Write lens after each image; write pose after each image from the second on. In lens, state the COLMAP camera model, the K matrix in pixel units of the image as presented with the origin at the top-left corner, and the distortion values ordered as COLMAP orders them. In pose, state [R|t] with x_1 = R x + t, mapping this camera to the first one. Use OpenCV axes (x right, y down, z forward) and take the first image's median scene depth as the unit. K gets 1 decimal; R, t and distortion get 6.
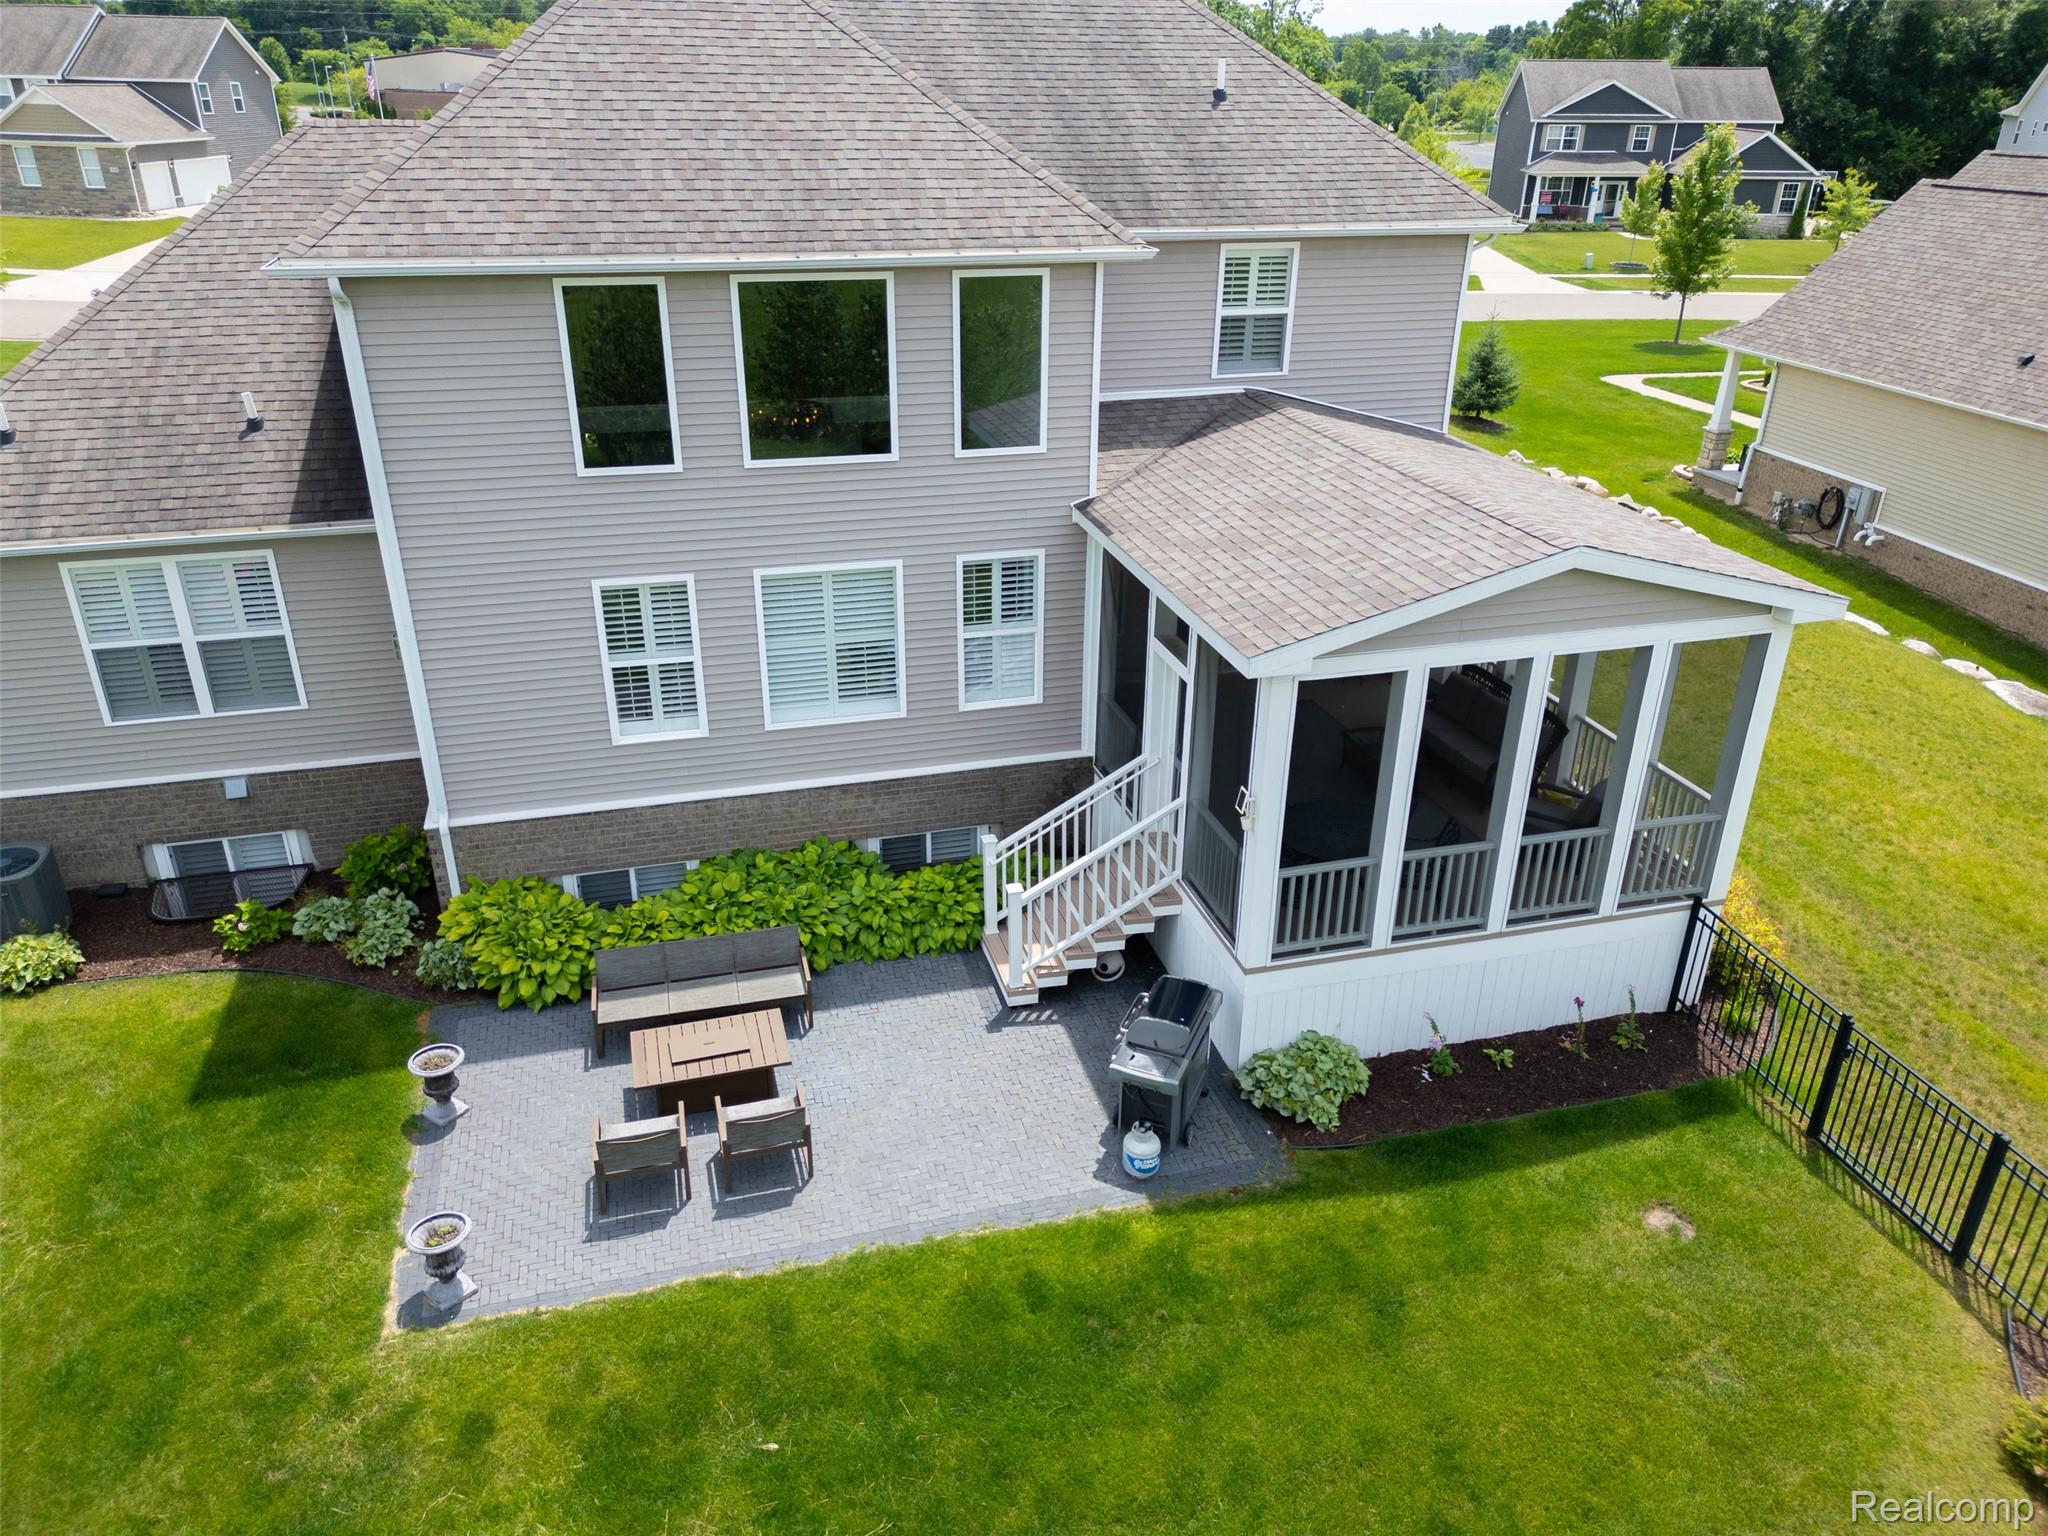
lens RADIAL K [[1463.7, 0, 1027.2], [0, 1463.7, 763.4], [0, 0, 1]] dist [0.041086, -0.027858]
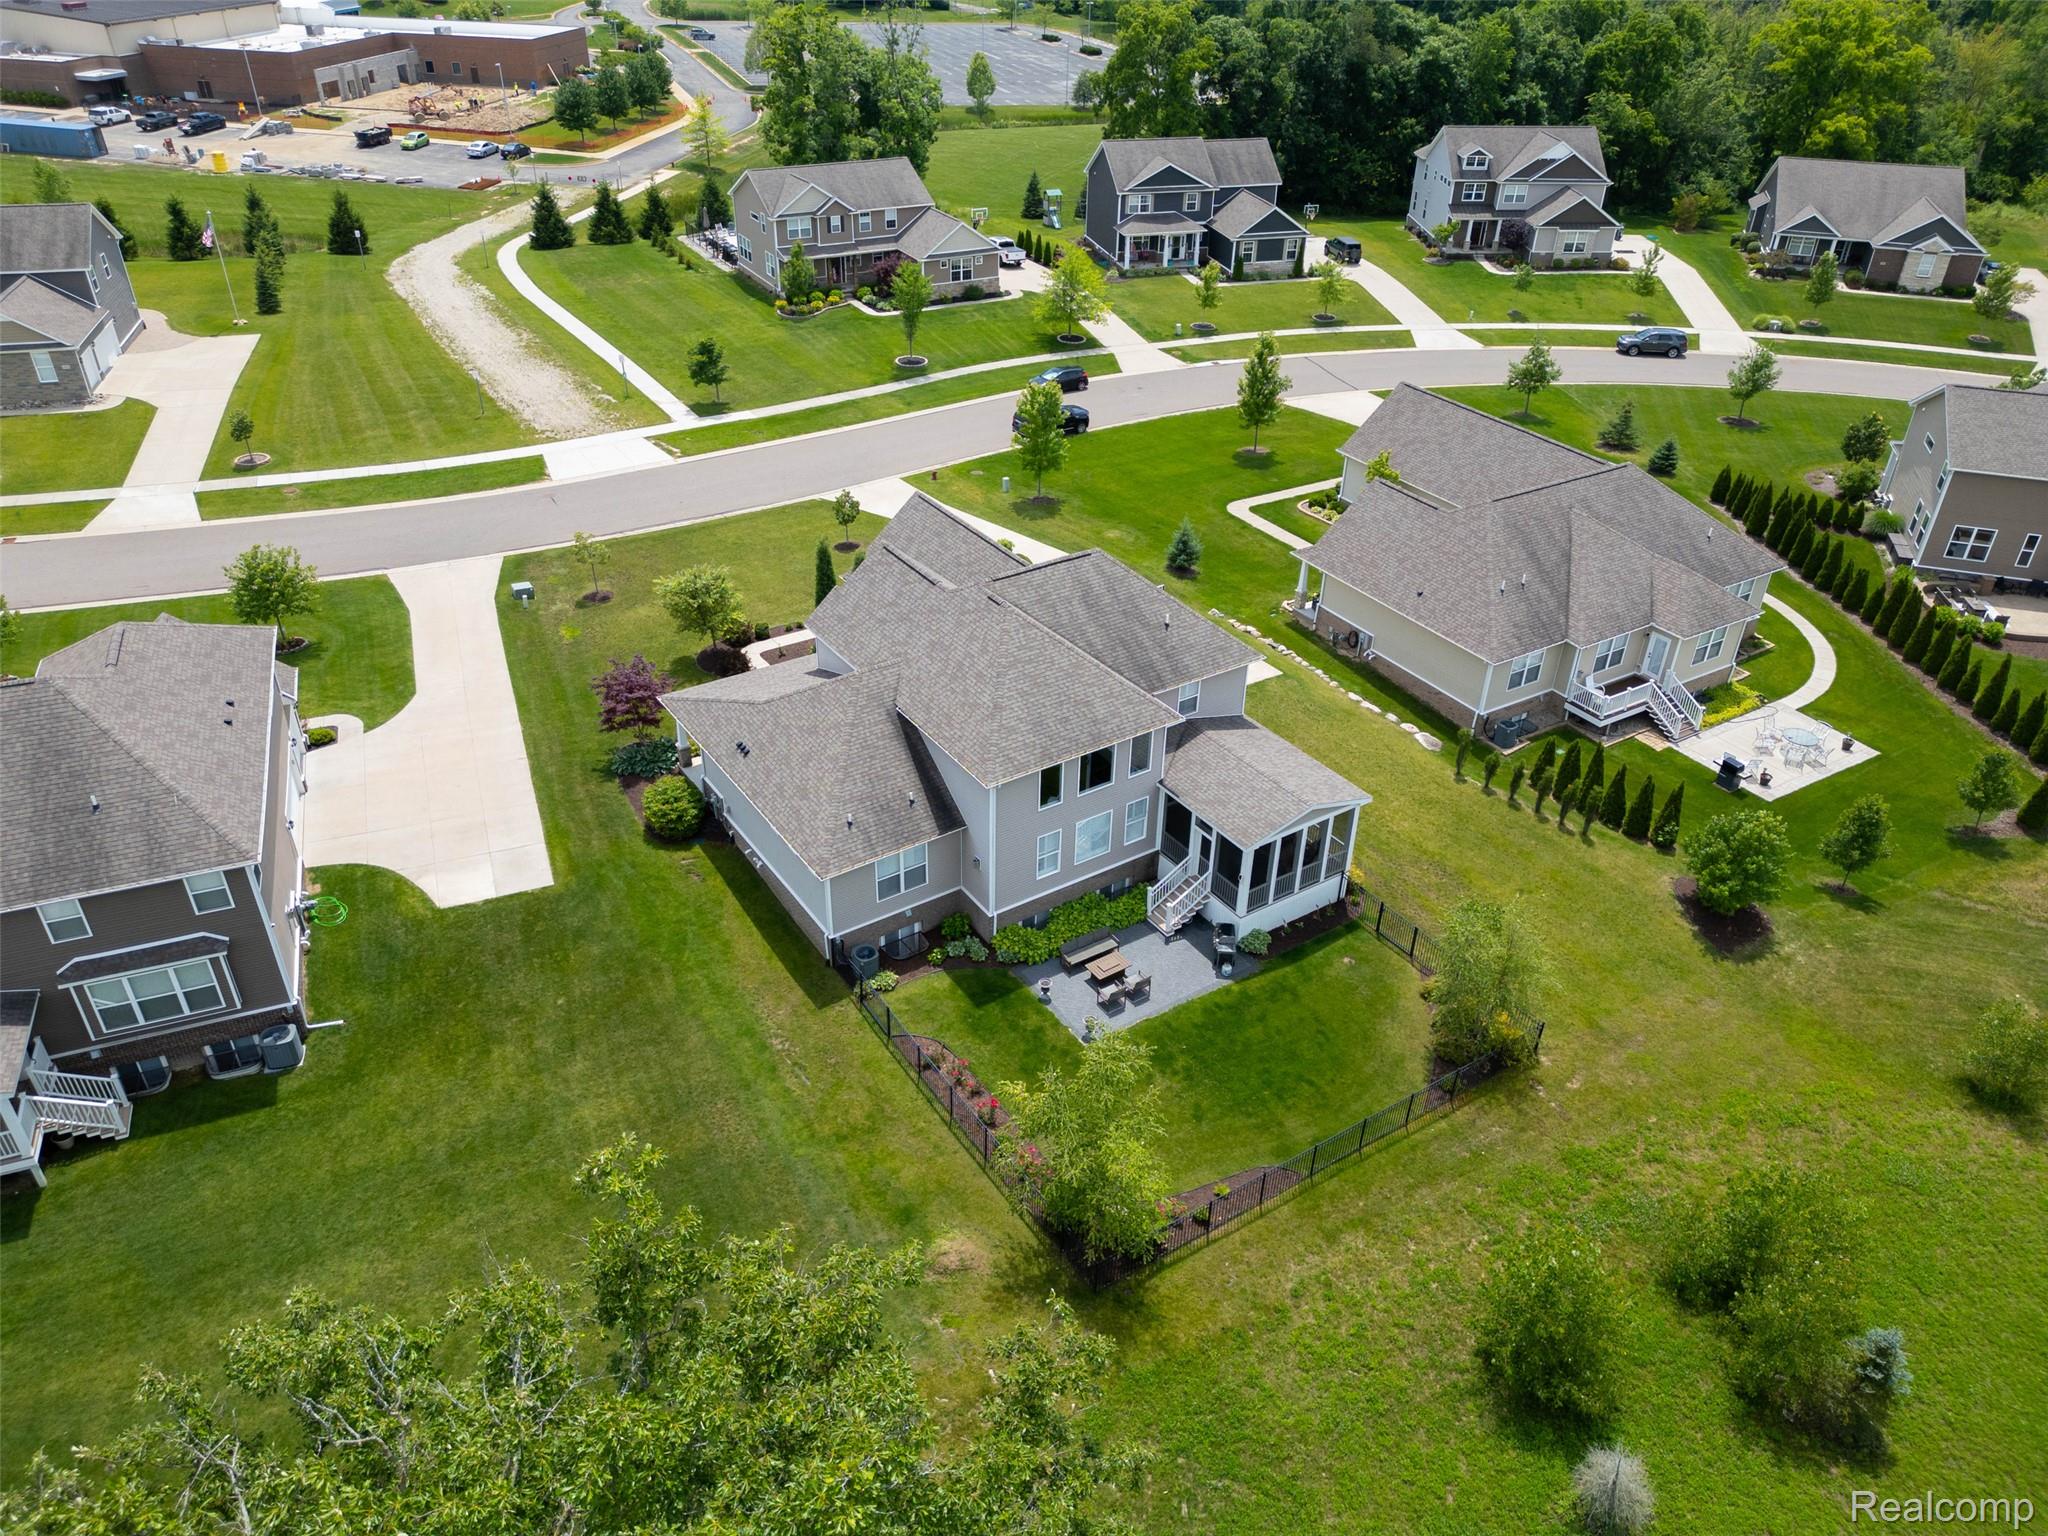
lens RADIAL K [[1463.7, 0, 1017.0], [0, 1463.7, 769.8], [0, 0, 1]] dist [0.041086, -0.027858]
pose [[0.952439, -0.165578, 0.255821, -1.131338], [0.129106, 0.979690, 0.153427, -0.769595], [-0.276029, -0.113102, 0.954472, -2.085820]]
